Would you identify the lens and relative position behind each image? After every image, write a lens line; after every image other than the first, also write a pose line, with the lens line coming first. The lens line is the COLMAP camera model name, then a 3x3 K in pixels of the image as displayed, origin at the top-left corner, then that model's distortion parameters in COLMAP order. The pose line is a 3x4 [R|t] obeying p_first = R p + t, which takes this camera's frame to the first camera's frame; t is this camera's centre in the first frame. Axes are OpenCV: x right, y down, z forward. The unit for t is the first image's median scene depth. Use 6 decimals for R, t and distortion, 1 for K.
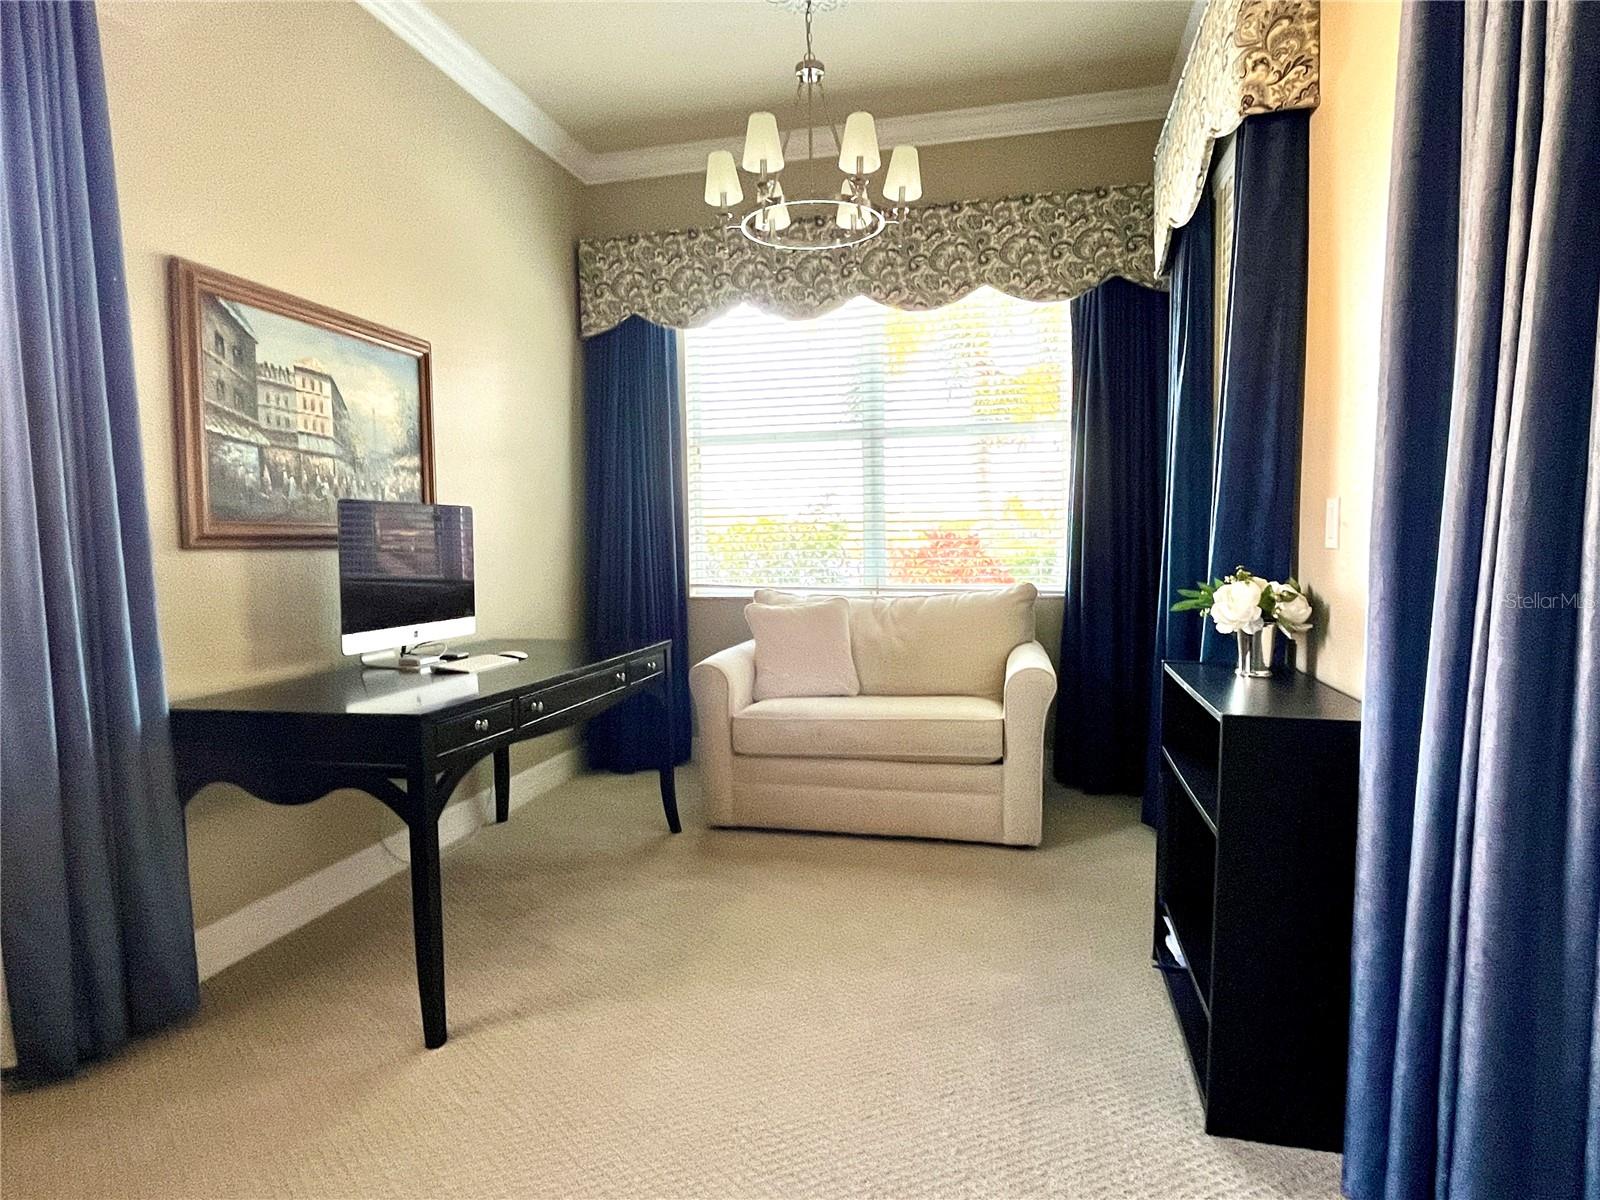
lens RADIAL K [[890.7, 0, 800.0], [0, 890.7, 600.0], [0, 0, 1]] dist [0.000811, 0.000455]
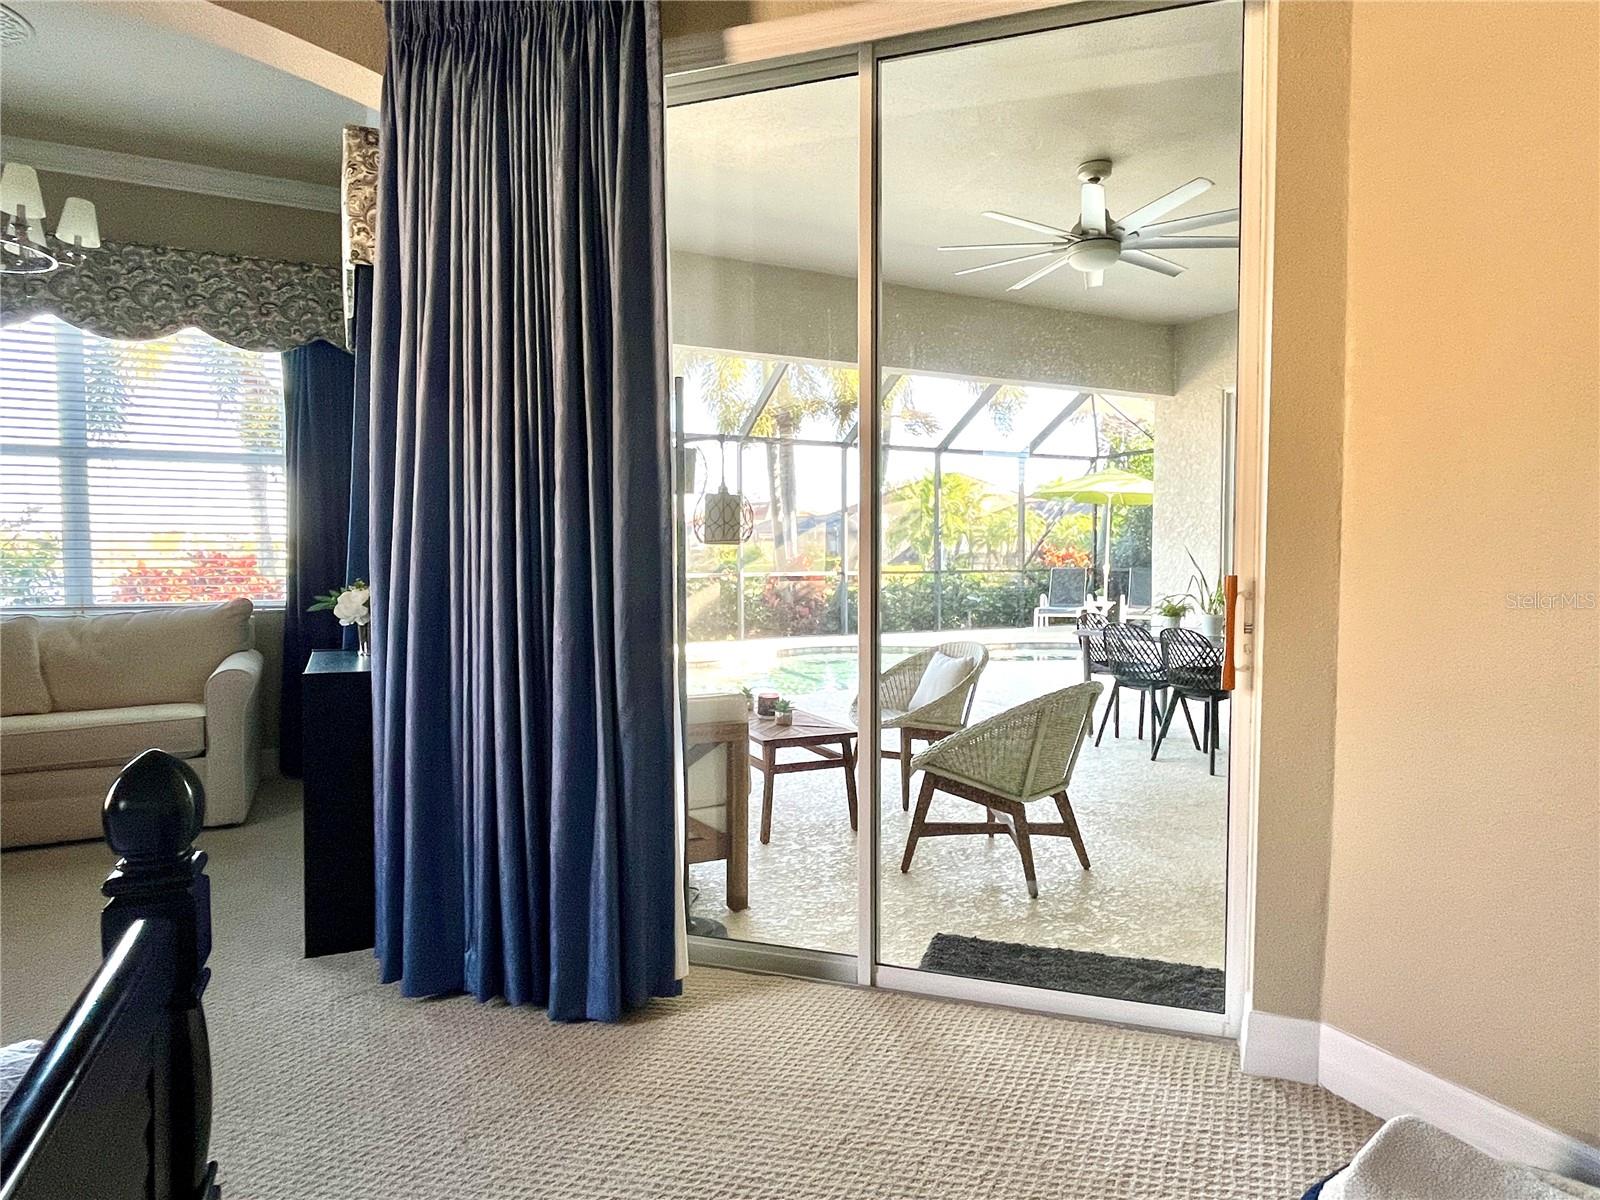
lens RADIAL K [[906.8, 0, 800.0], [0, 906.8, 600.0], [0, 0, 1]] dist [-0.002834, -0.001457]
pose [[0.767907, -0.020324, 0.640239, 0.062620], [0.037351, 0.999217, -0.013079, 0.024085], [-0.639472, 0.033958, 0.768064, -0.323082]]
